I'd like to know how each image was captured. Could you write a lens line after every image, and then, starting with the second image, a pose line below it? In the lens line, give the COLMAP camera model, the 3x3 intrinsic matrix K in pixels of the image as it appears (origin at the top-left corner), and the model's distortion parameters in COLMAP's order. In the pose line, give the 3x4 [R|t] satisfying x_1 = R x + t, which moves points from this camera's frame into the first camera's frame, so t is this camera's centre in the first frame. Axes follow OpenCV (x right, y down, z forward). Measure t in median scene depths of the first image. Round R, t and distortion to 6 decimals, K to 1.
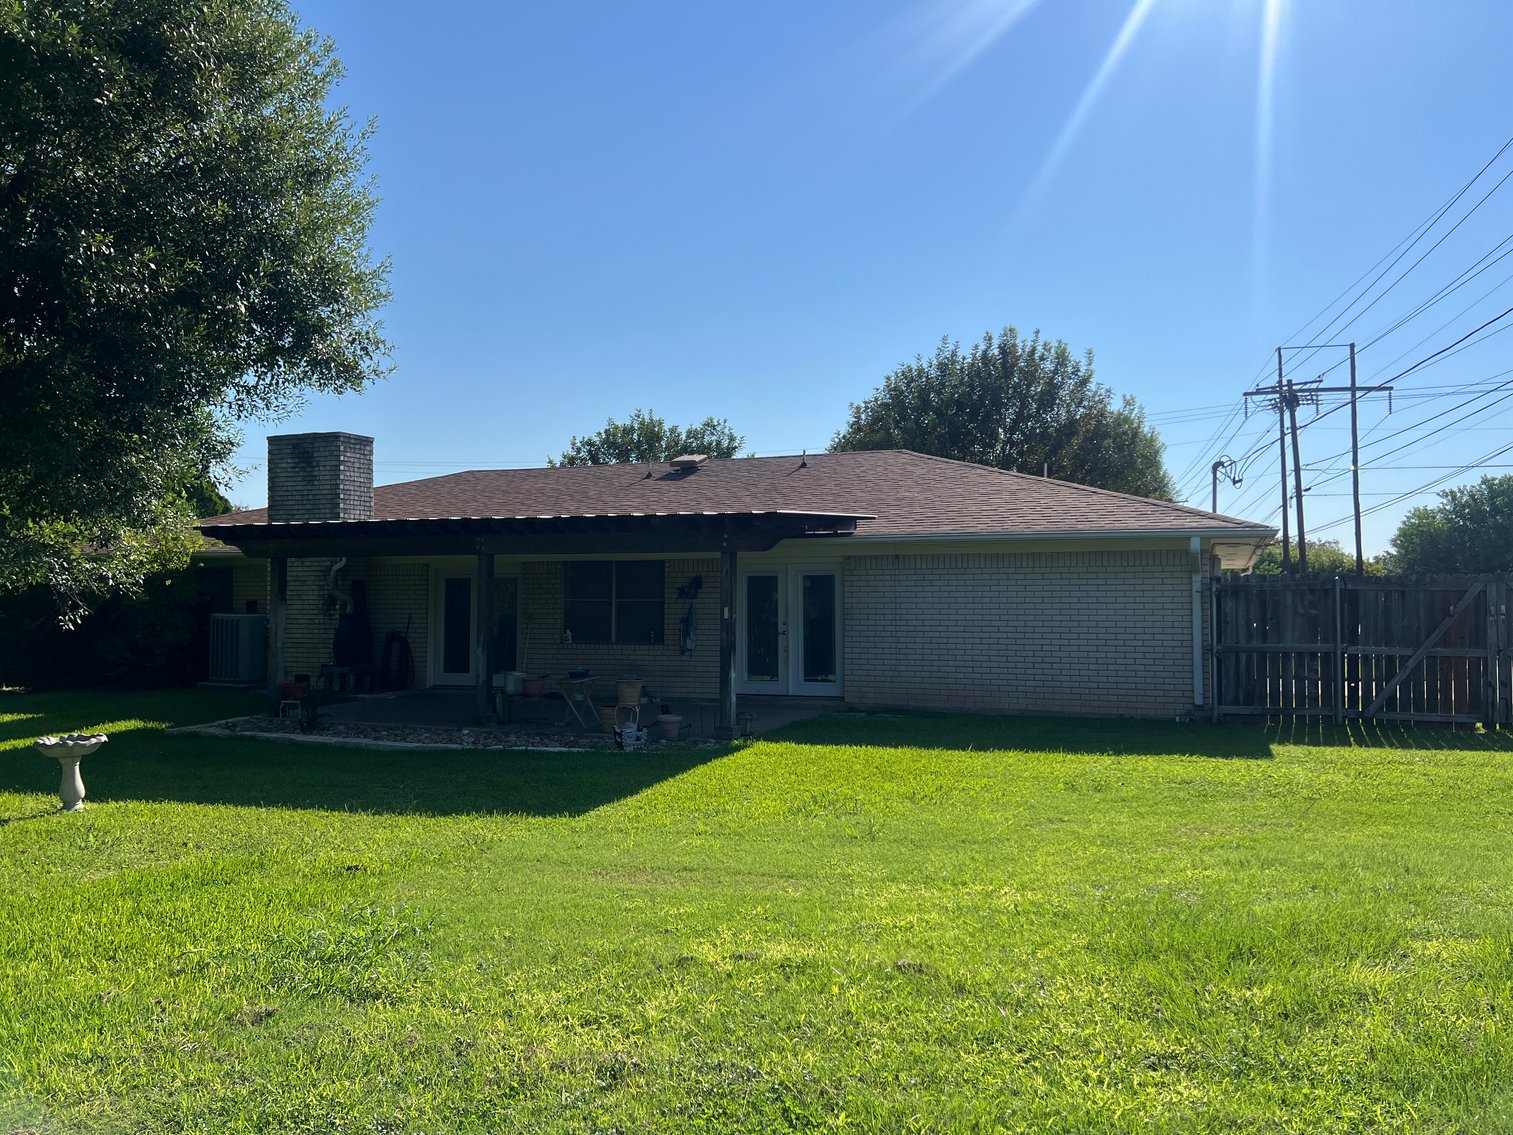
lens RADIAL K [[1132.7, 0, 758.8], [0, 1132.7, 567.9], [0, 0, 1]] dist [0.010404, -0.000498]
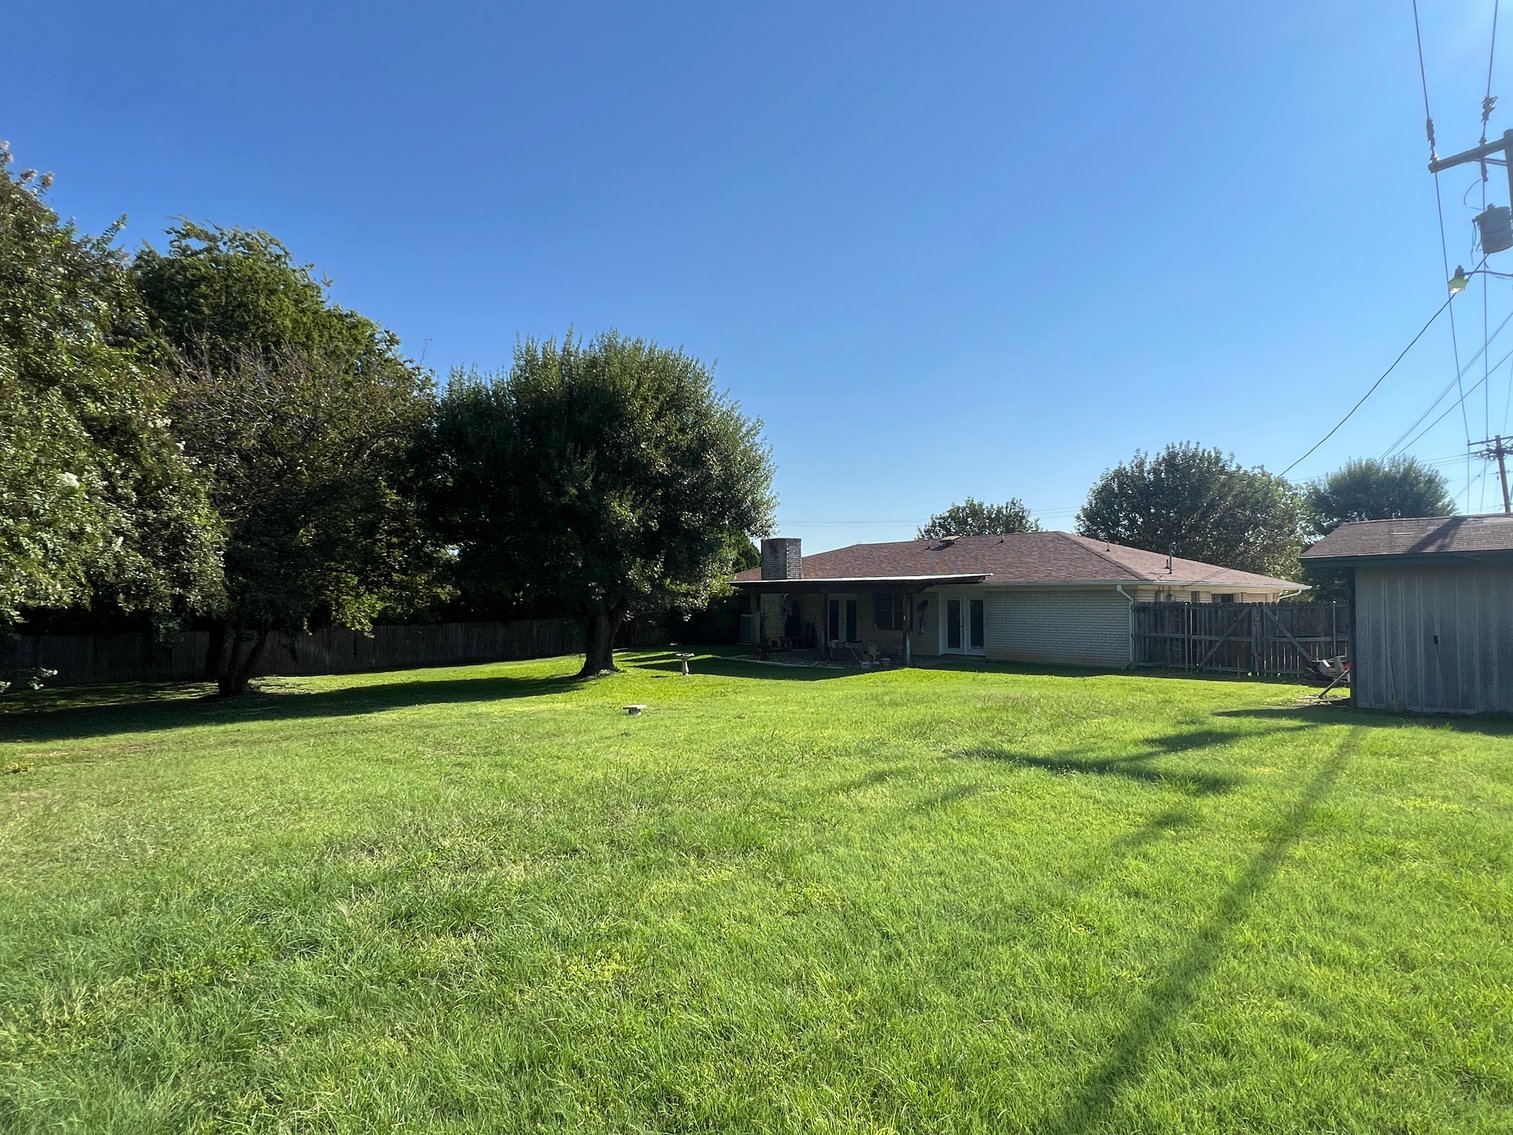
lens RADIAL K [[828.6, 0, 758.9], [0, 828.6, 568.6], [0, 0, 1]] dist [-0.006525, -0.000381]
pose [[0.887075, -0.018006, -0.461274, 0.426130], [0.014317, 0.999831, -0.011496, -0.042350], [0.461403, 0.003593, 0.887183, -0.630196]]
